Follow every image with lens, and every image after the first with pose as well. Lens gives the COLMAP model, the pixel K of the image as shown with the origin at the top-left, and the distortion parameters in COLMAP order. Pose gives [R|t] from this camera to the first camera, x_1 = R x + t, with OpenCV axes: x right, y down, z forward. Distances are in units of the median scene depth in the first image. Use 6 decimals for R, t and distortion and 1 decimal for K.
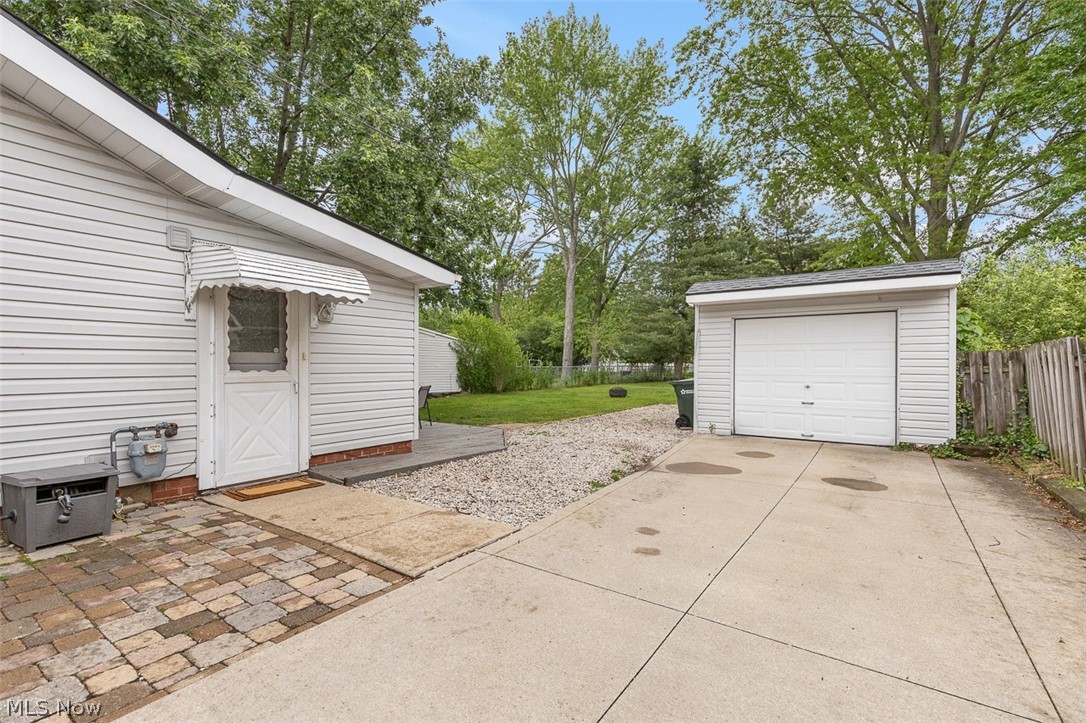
lens RADIAL K [[497.5, 0, 539.1], [0, 497.5, 363.4], [0, 0, 1]] dist [-0.002274, -0.000233]
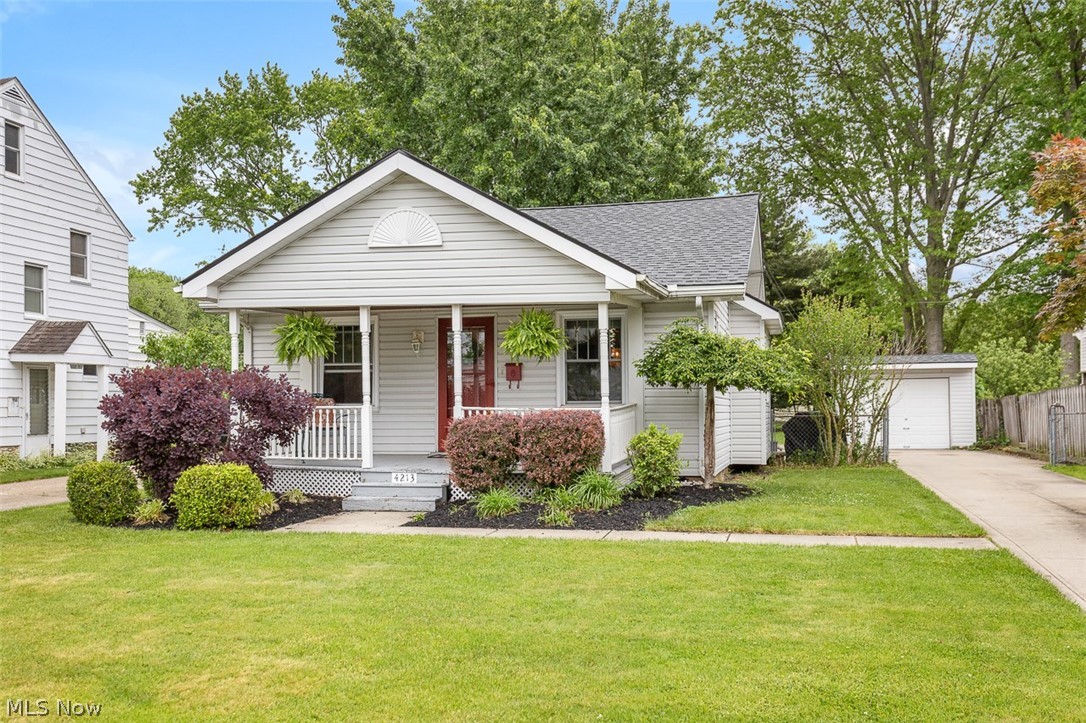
lens RADIAL K [[1135.5, 0, 543.0], [0, 1135.5, 361.5], [0, 0, 1]] dist [0.014930, 0.010169]
pose [[0.925569, 0.007701, 0.378501, -2.422561], [0.008242, 0.999146, -0.040484, -0.003859], [-0.378490, 0.040590, 0.924715, -2.500217]]
